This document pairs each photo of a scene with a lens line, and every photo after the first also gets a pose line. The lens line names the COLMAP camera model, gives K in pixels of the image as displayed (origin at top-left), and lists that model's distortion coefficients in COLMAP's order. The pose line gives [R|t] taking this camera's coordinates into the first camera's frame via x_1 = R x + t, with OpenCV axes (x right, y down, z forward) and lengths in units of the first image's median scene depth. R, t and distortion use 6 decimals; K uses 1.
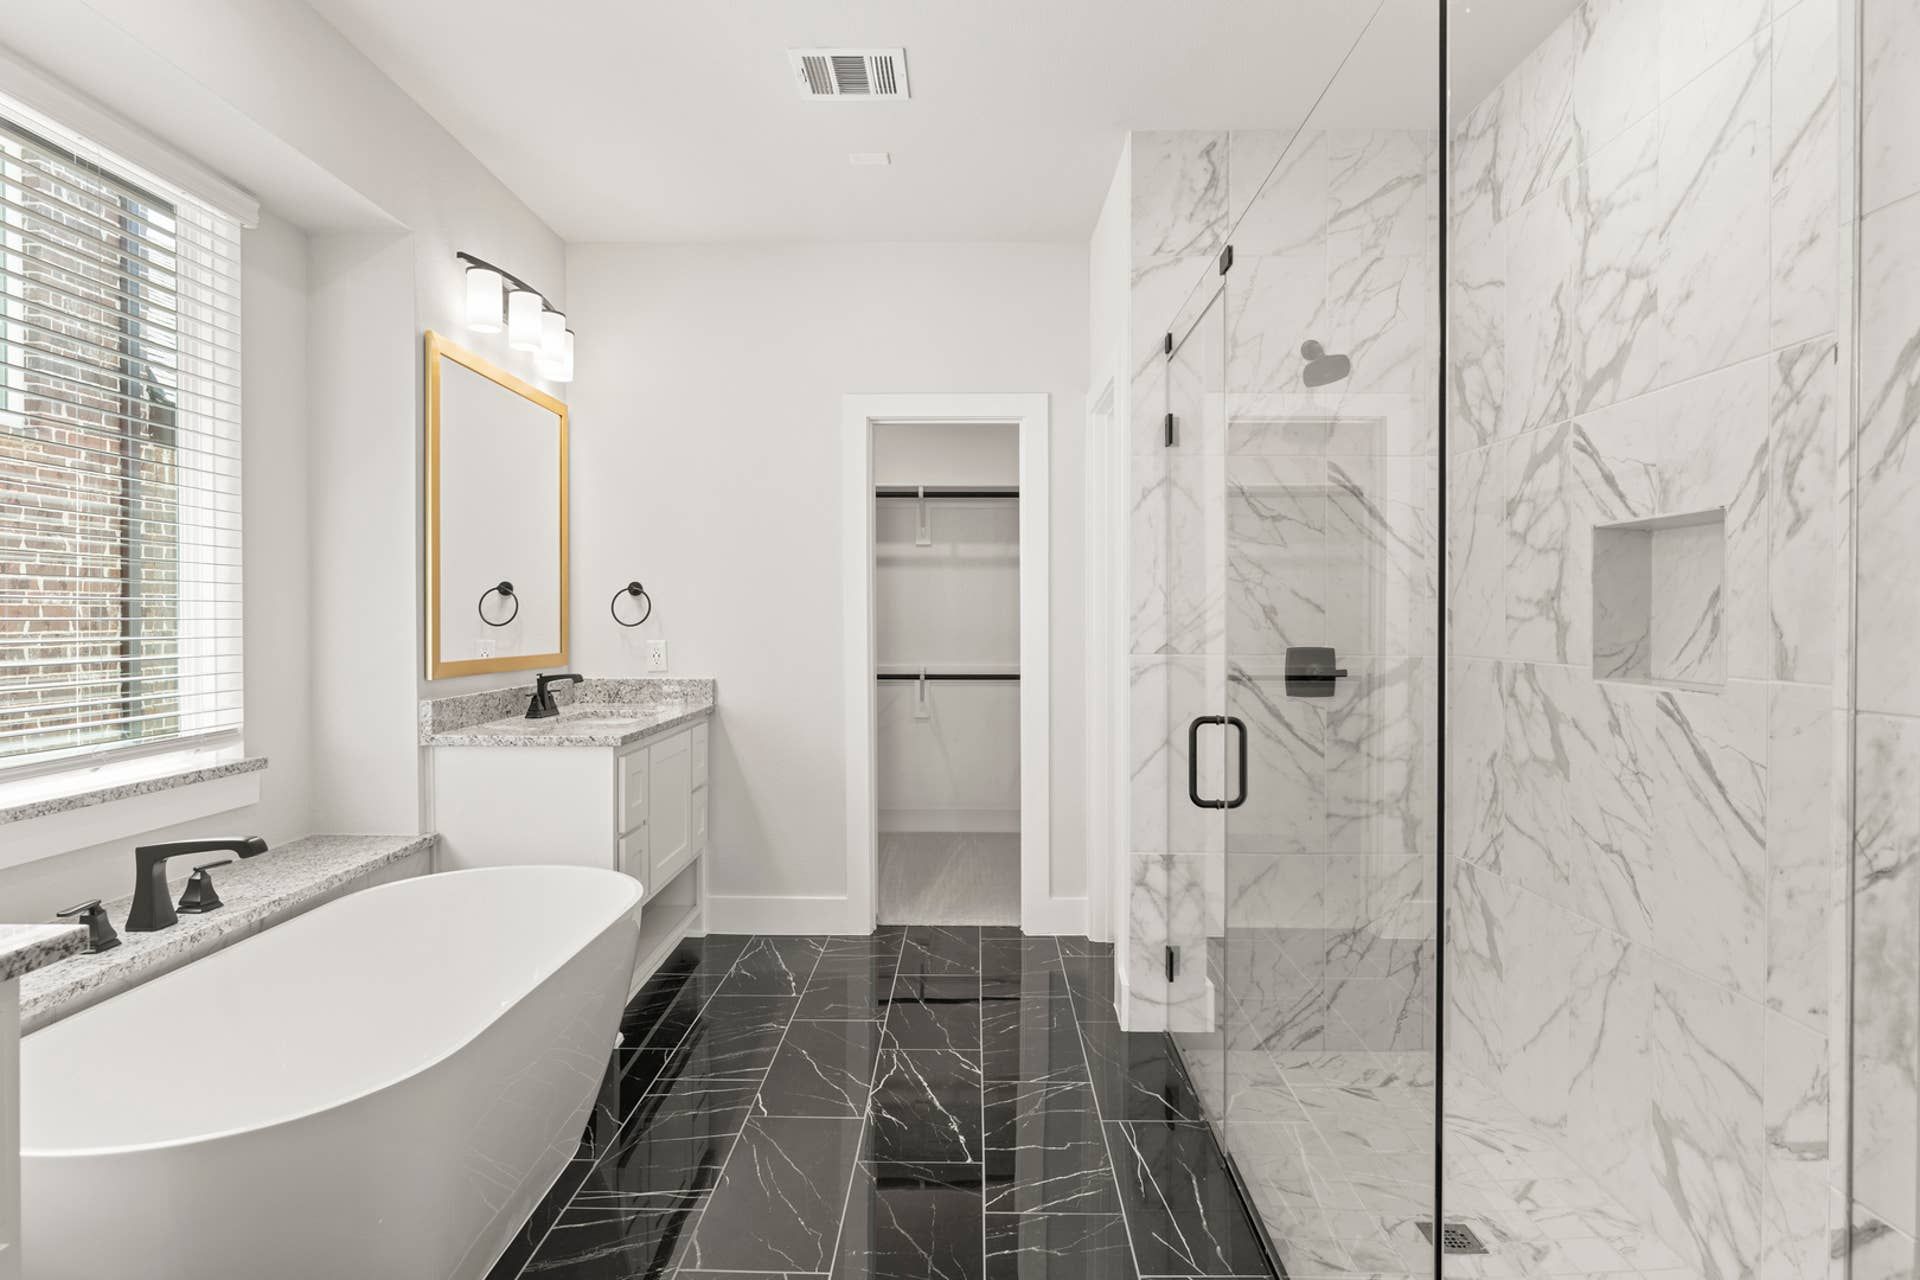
lens RADIAL K [[998.0, 0, 963.3], [0, 998.0, 670.6], [0, 0, 1]] dist [-0.001698, -0.000398]
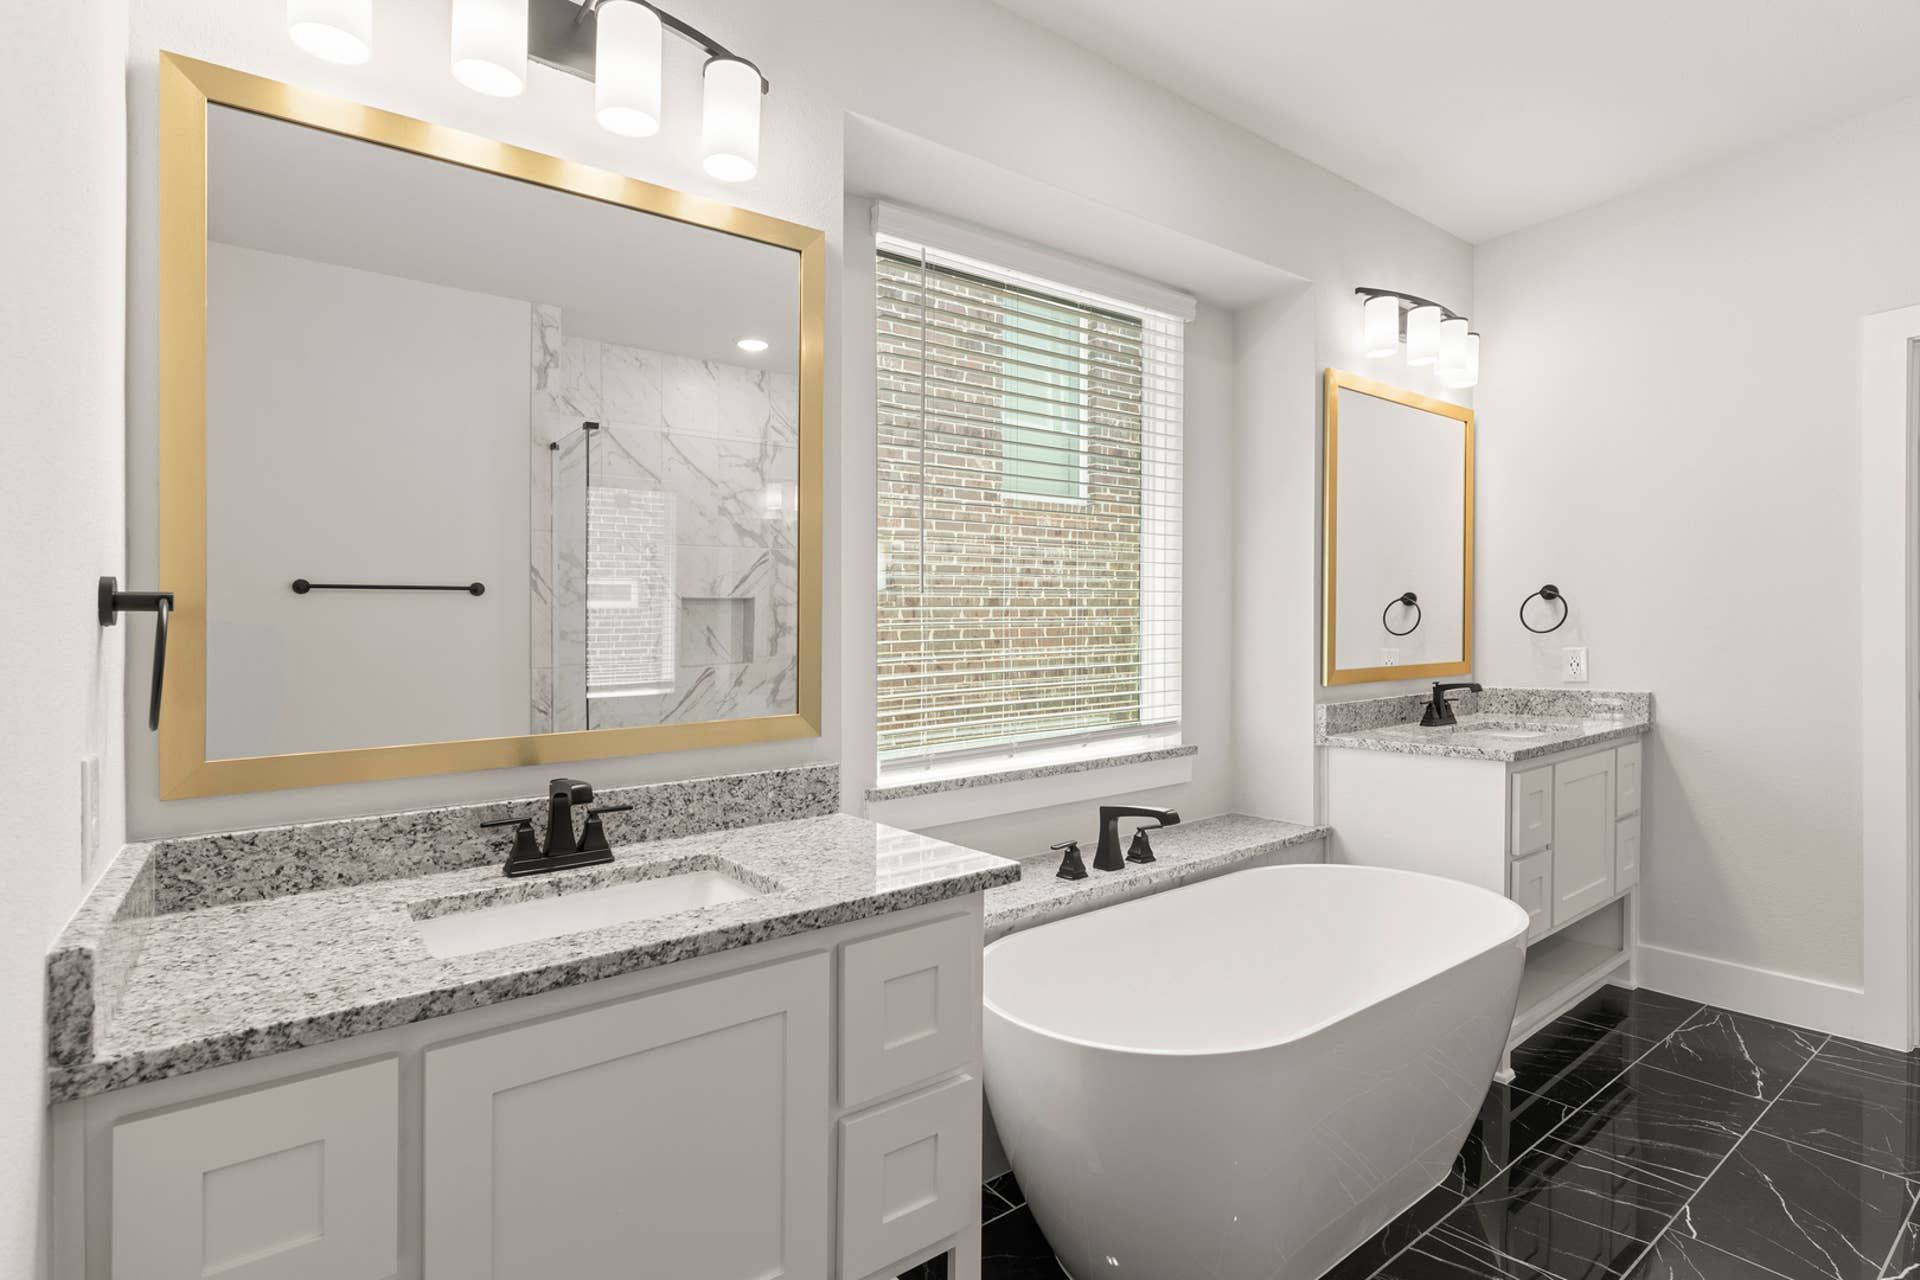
lens RADIAL K [[920.0, 0, 958.7], [0, 920.0, 666.2], [0, 0, 1]] dist [0.000172, 0.000269]
pose [[0.605478, 0.007947, -0.795822, 0.027670], [-0.016262, 0.999865, -0.002387, -0.003618], [0.795696, 0.014387, 0.605526, 0.068618]]
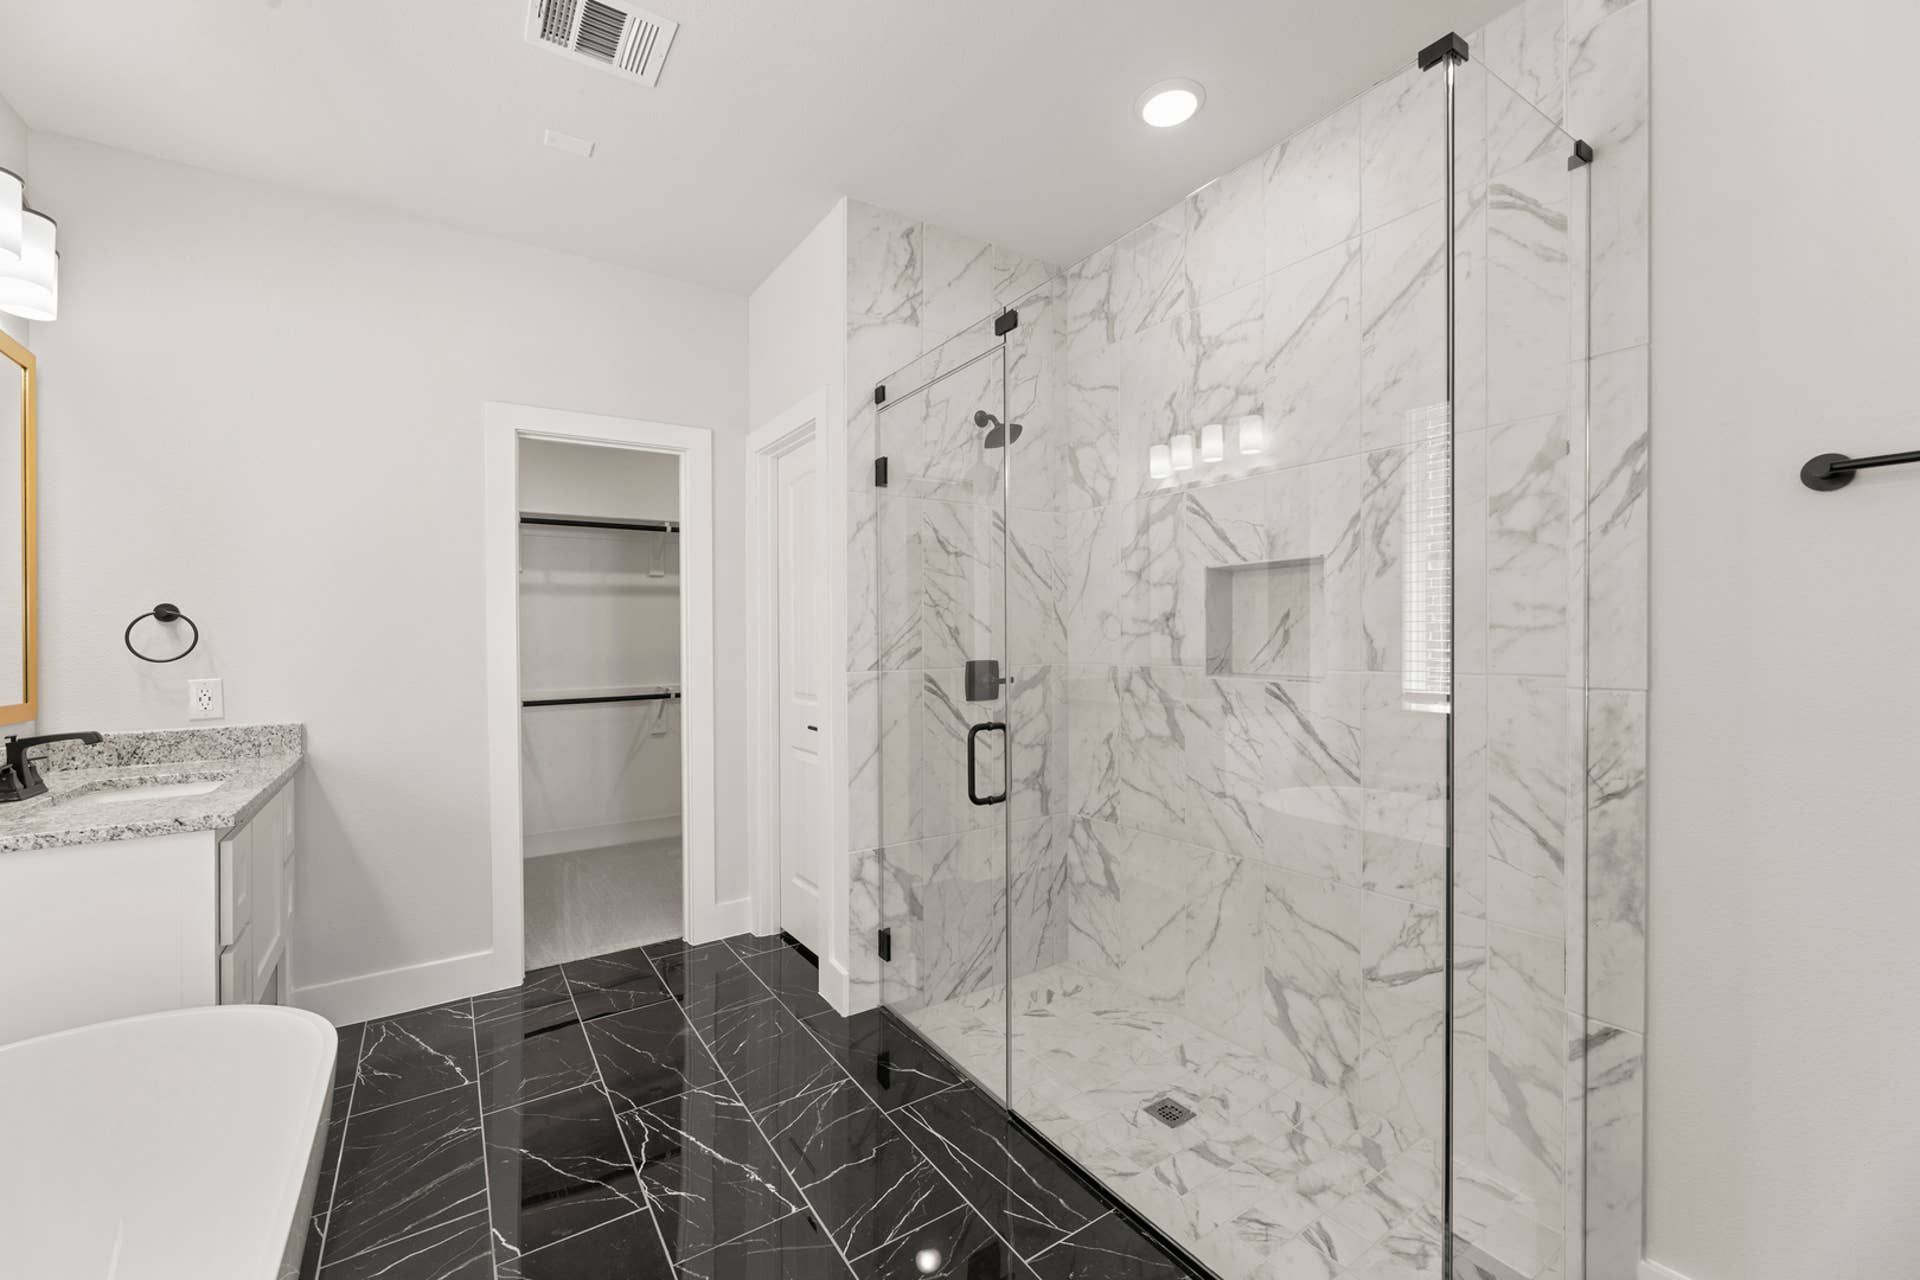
lens RADIAL K [[774.8, 0, 957.8], [0, 774.8, 661.1], [0, 0, 1]] dist [-0.001643, -0.000092]
pose [[0.826878, -0.032530, 0.561440, -0.230263], [0.047405, 0.998804, -0.011947, -0.013496], [-0.560380, 0.036494, 0.827431, 0.246854]]
